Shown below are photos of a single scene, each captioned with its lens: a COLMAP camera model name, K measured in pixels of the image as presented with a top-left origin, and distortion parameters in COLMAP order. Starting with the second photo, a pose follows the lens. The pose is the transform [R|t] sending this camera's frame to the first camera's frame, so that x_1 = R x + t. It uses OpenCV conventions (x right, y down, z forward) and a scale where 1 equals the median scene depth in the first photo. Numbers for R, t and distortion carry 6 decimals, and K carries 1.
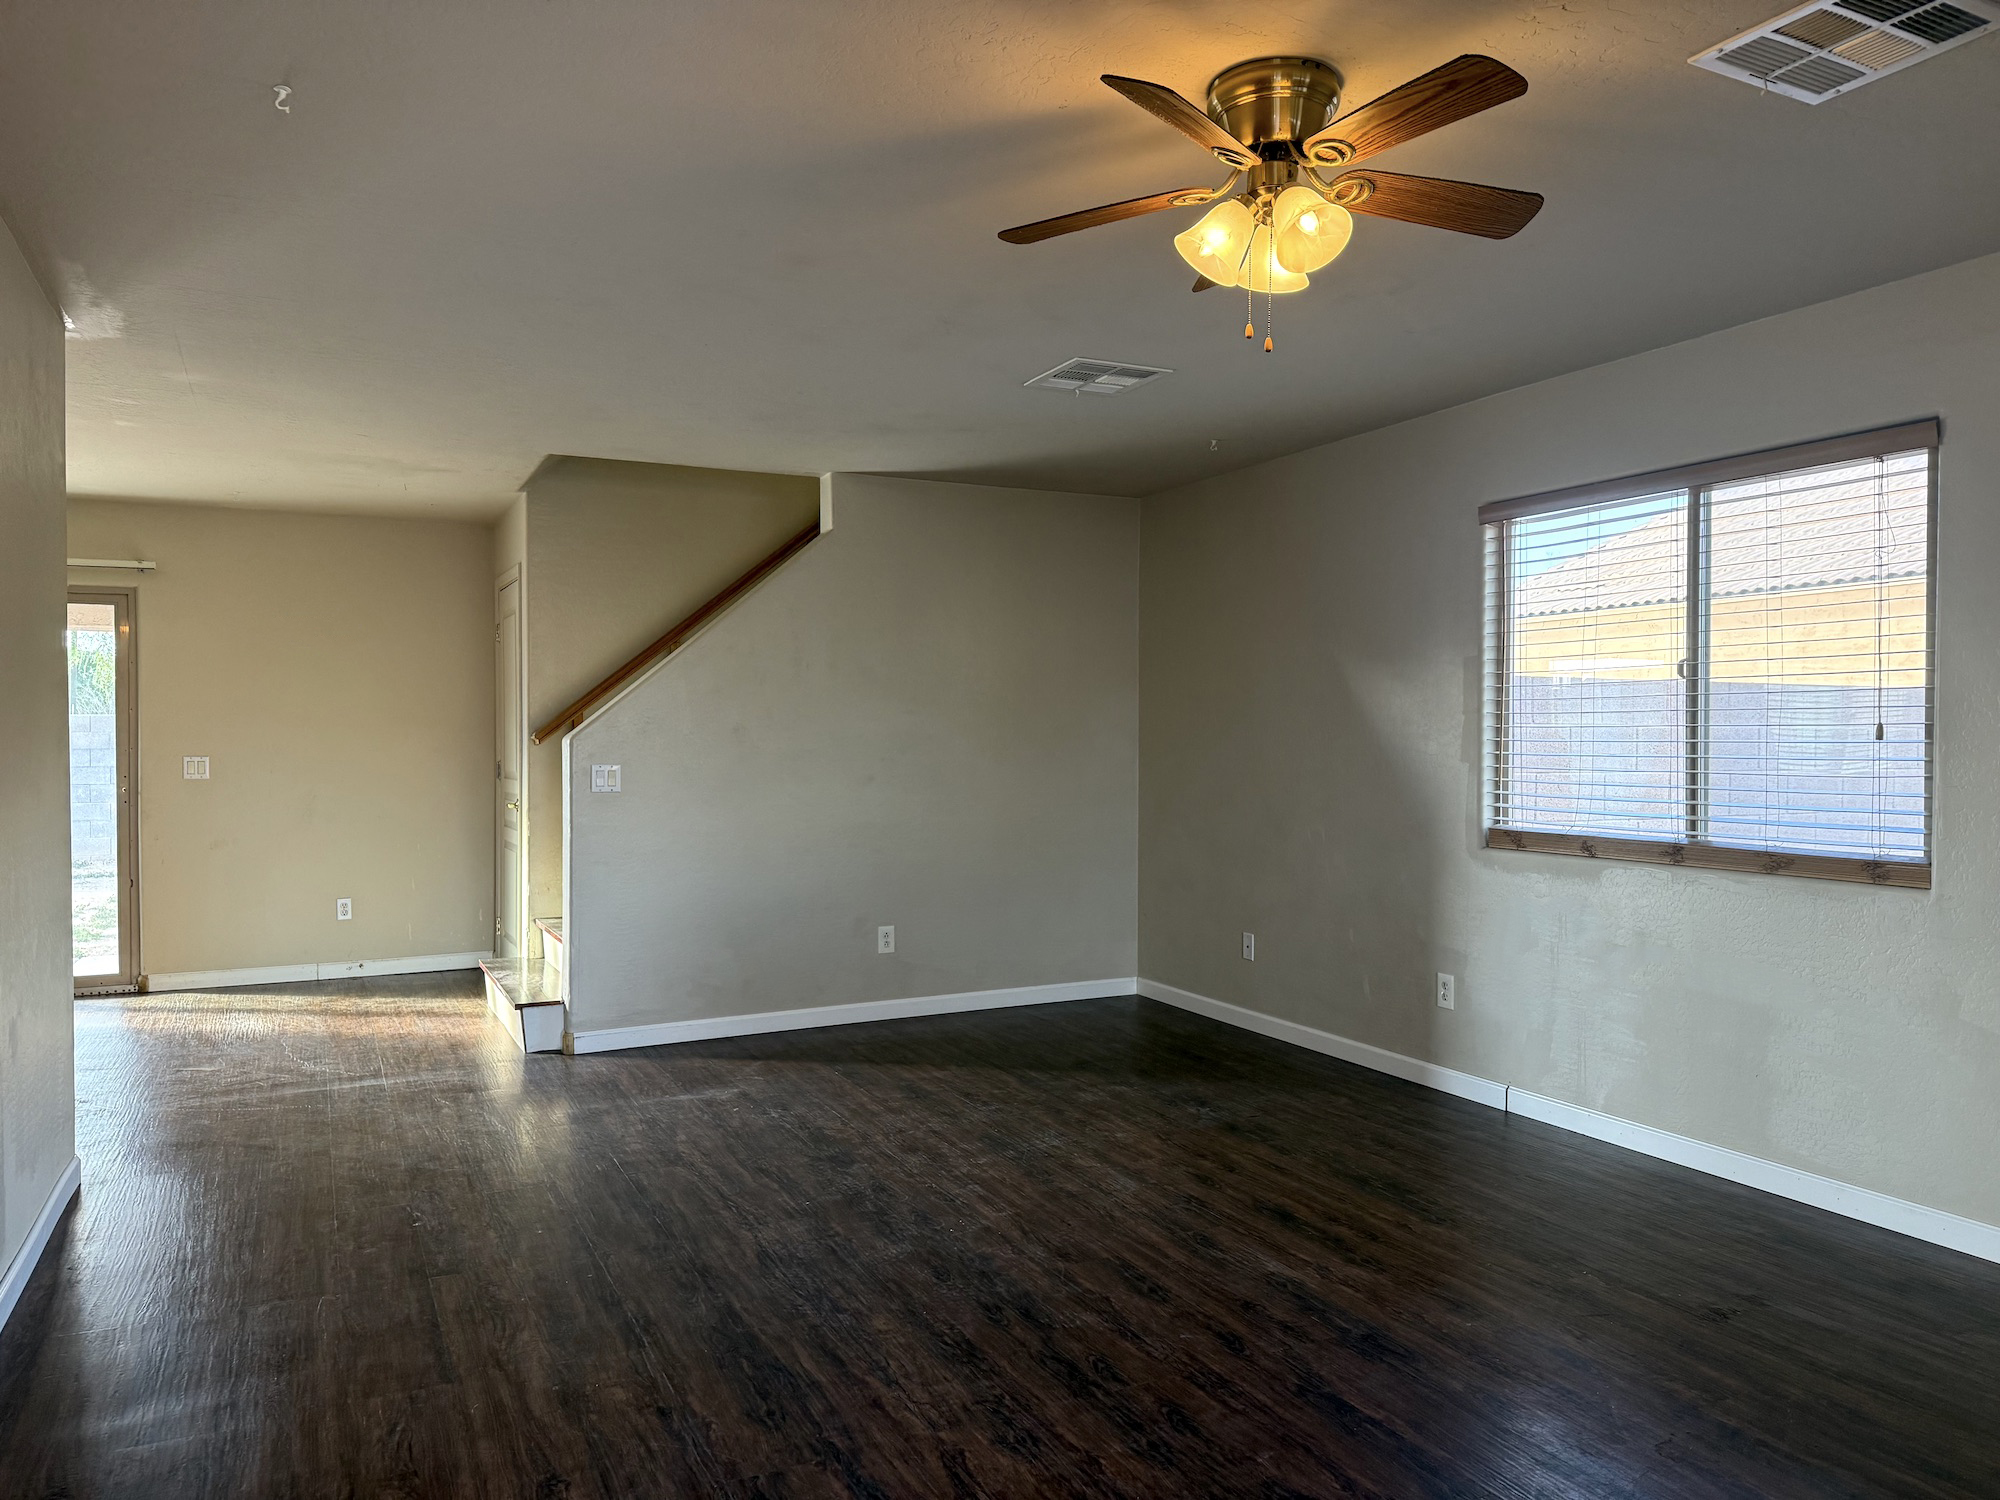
lens RADIAL K [[1399.3, 0, 995.2], [0, 1399.3, 748.8], [0, 0, 1]] dist [0.055333, 0.001120]
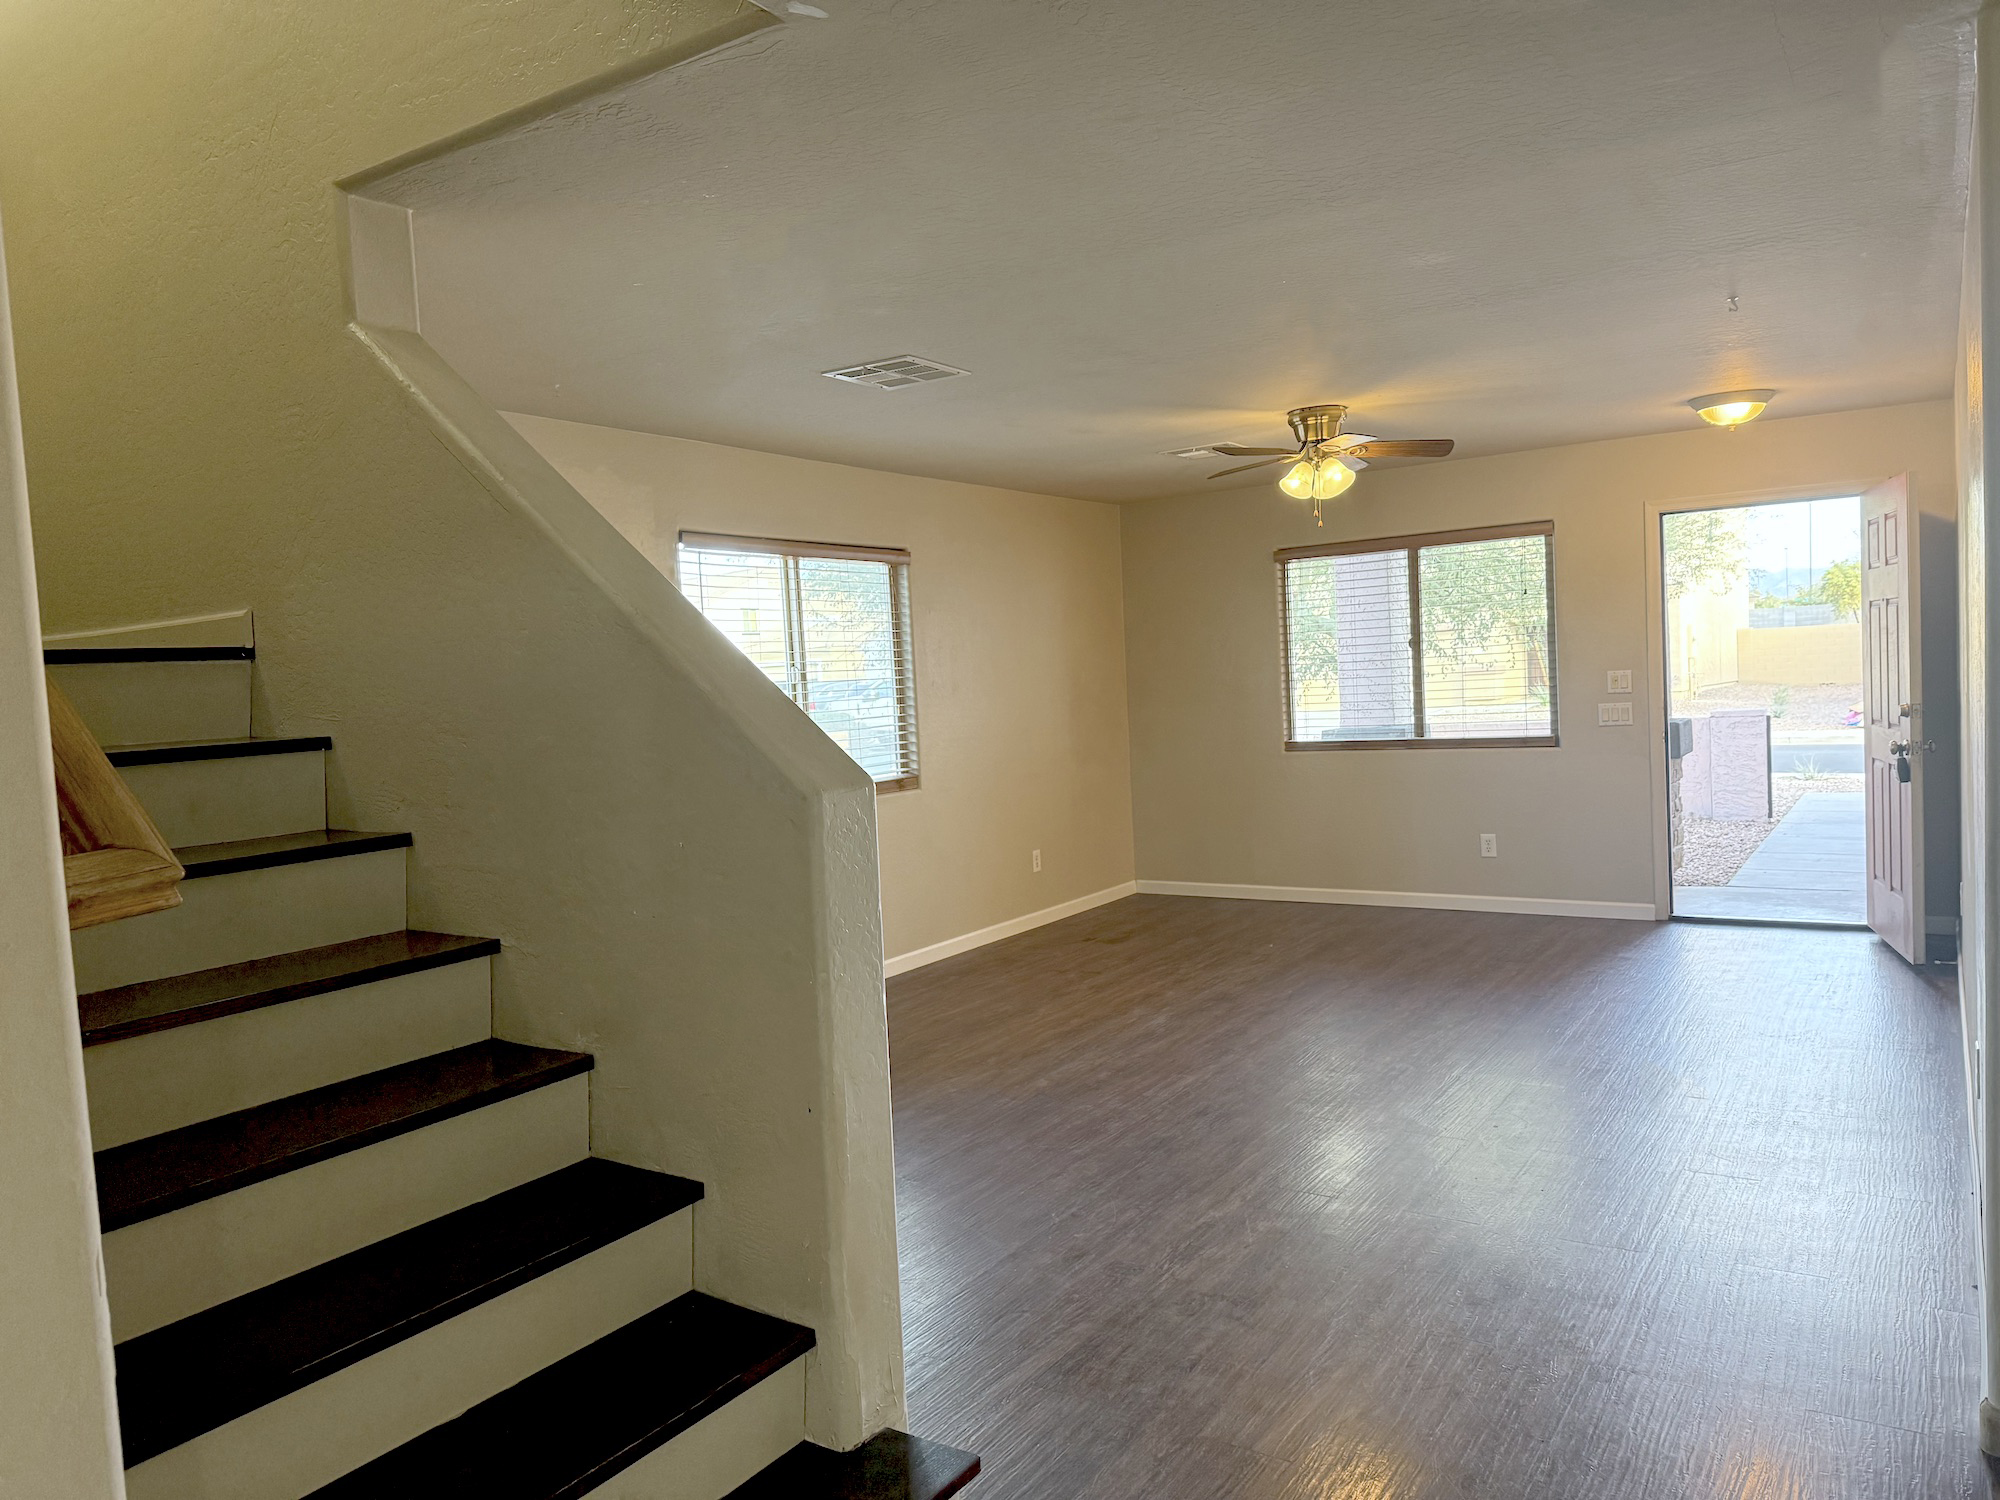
lens RADIAL K [[1399.3, 0, 993.6], [0, 1399.3, 747.4], [0, 0, 1]] dist [0.055333, 0.001120]
pose [[-0.505438, -0.022777, 0.862562, -0.984949], [0.058787, 0.996420, 0.060760, -0.063108], [-0.860858, 0.081418, -0.502290, 1.711643]]
